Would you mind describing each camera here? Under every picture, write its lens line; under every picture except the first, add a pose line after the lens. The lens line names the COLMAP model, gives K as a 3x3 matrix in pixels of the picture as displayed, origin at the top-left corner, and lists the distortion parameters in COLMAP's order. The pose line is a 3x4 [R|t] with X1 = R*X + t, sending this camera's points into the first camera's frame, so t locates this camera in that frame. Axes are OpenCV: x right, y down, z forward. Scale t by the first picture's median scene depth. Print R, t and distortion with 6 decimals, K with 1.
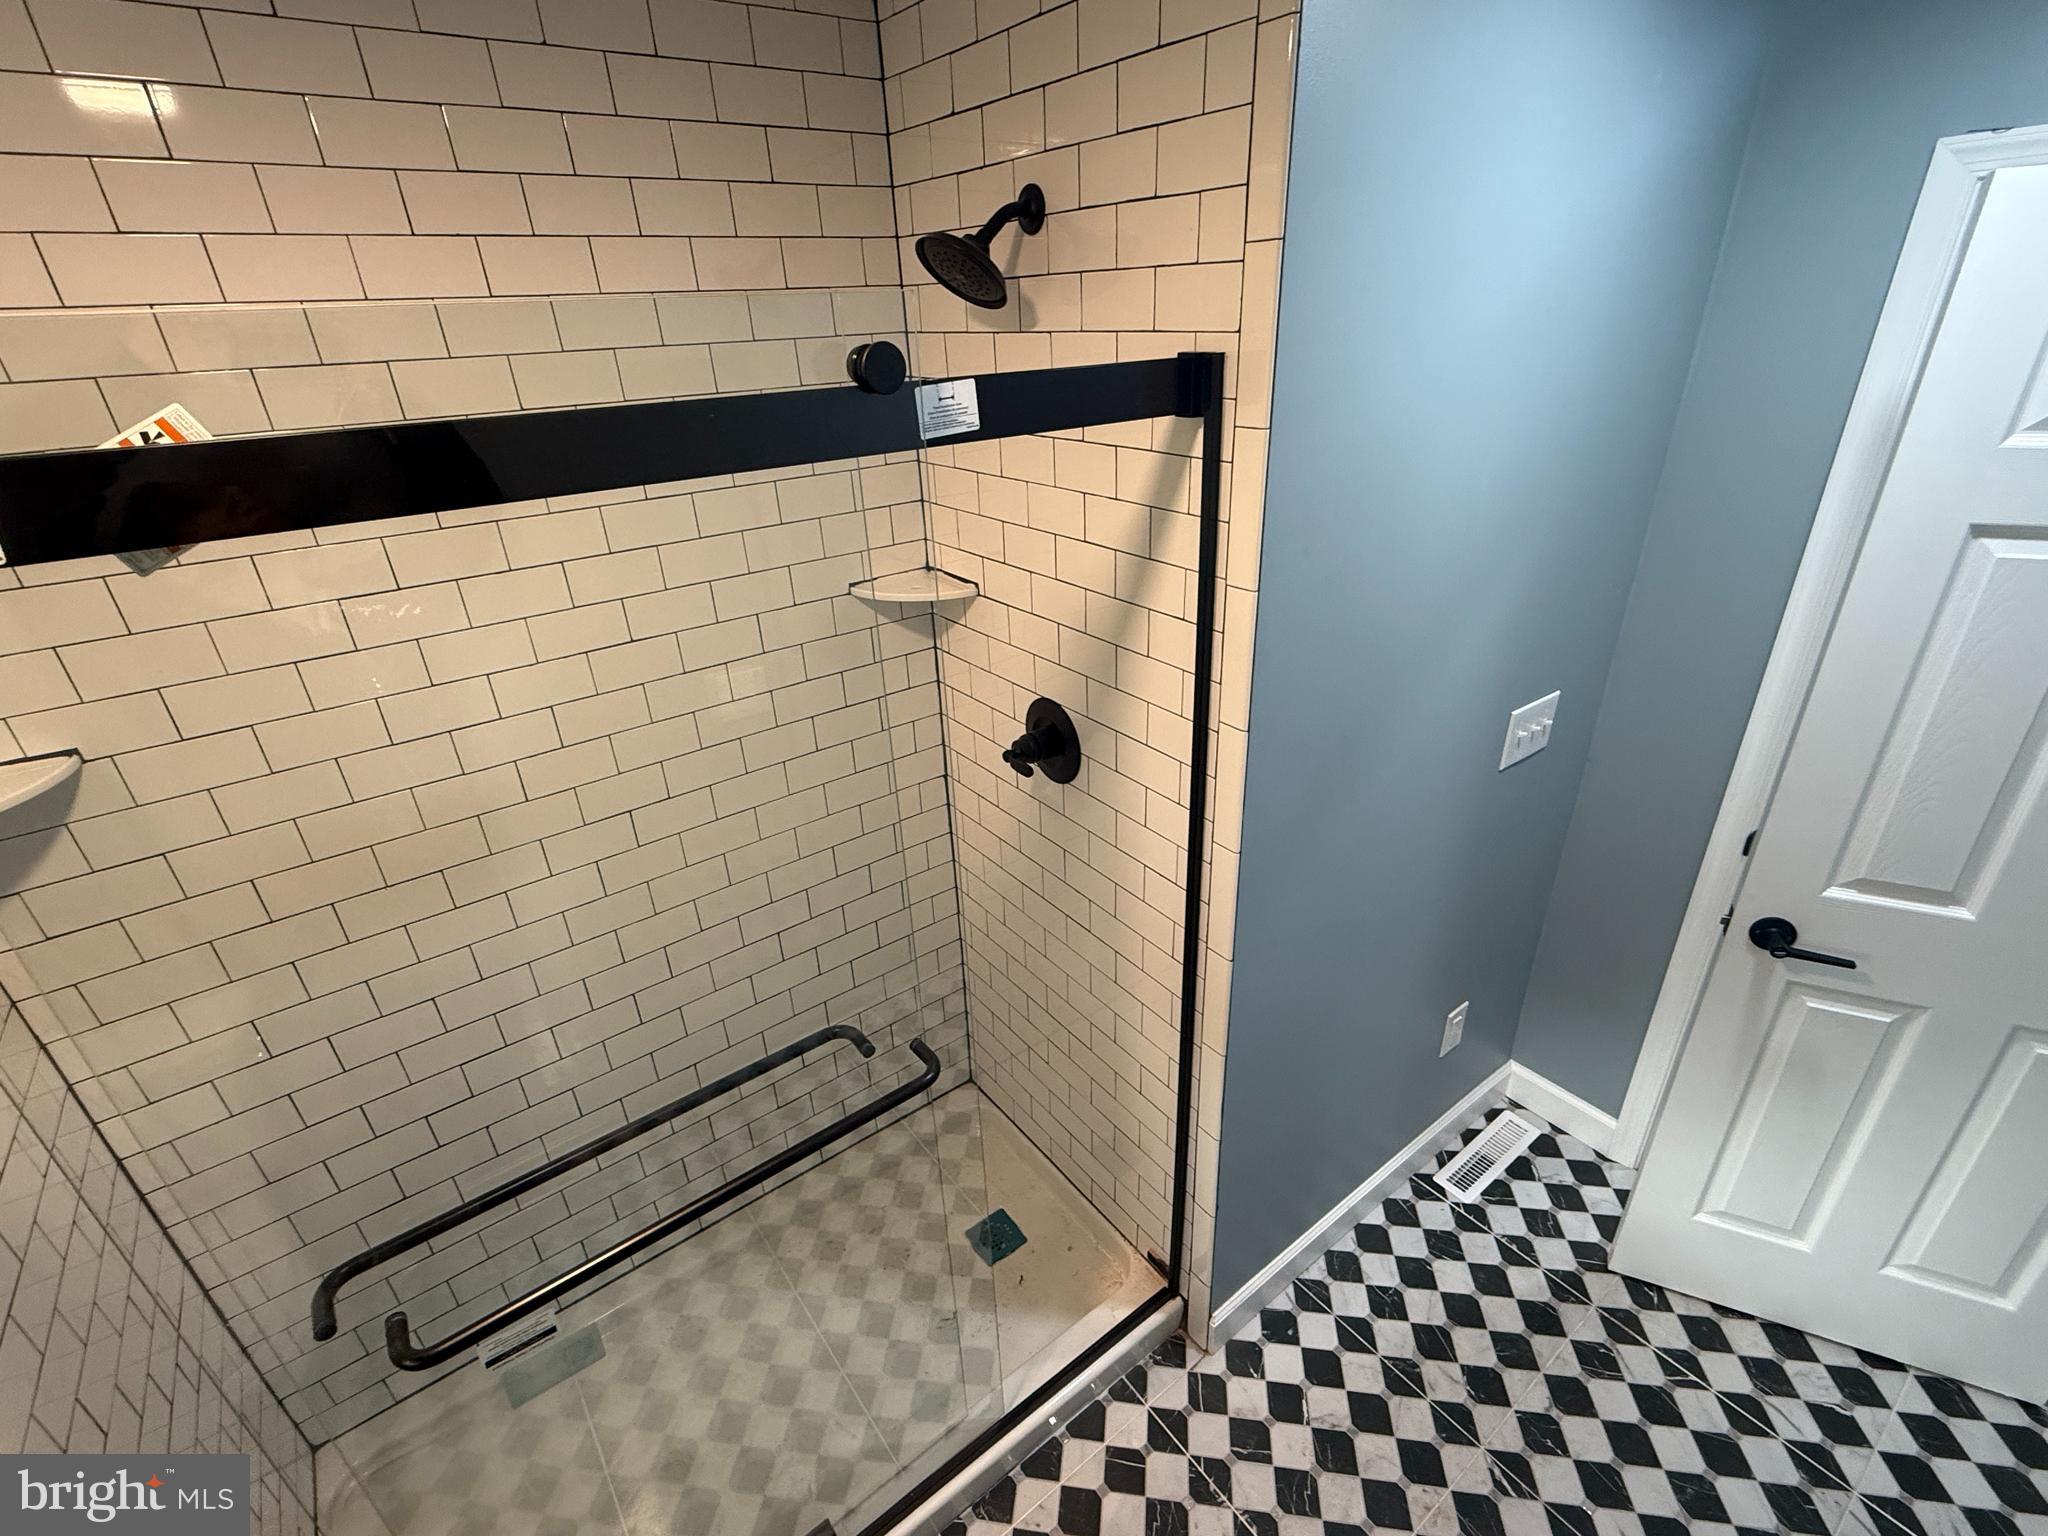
lens RADIAL K [[935.1, 0, 1026.9], [0, 935.1, 769.5], [0, 0, 1]] dist [0.003781, 0.000000]
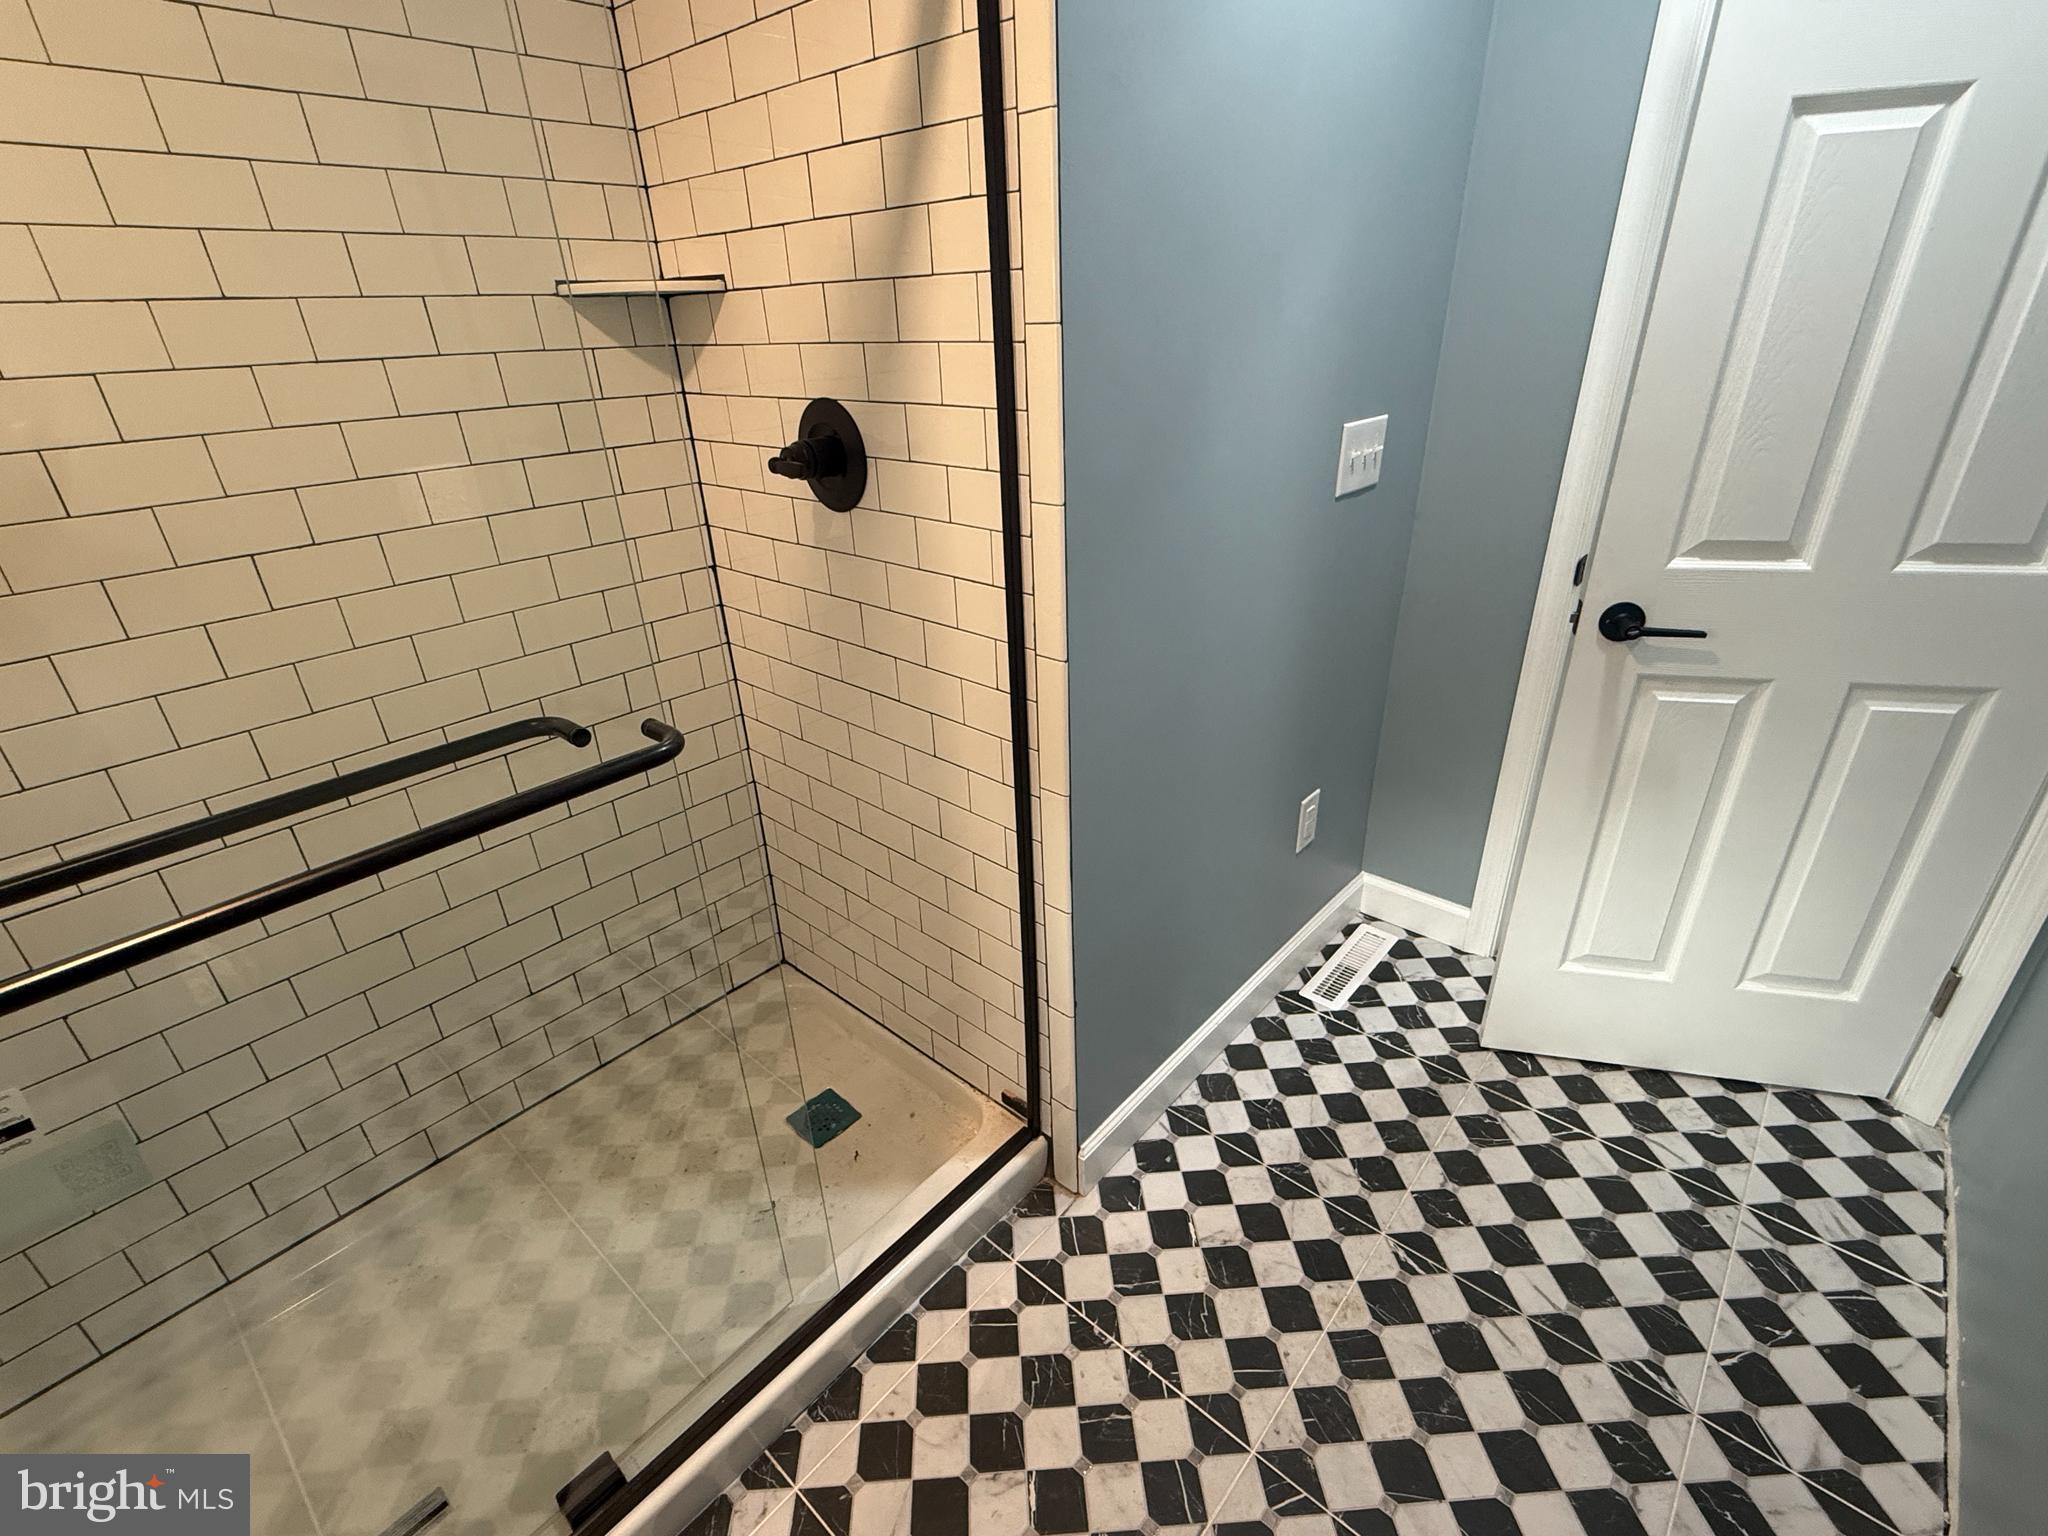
lens RADIAL K [[935.1, 0, 1022.5], [0, 935.1, 763.4], [0, 0, 1]] dist [0.003781, 0.000000]
pose [[0.980792, -0.081207, 0.177351, 0.022843], [0.083673, 0.996472, -0.006455, 0.244084], [-0.176201, 0.021170, 0.984127, 0.163089]]
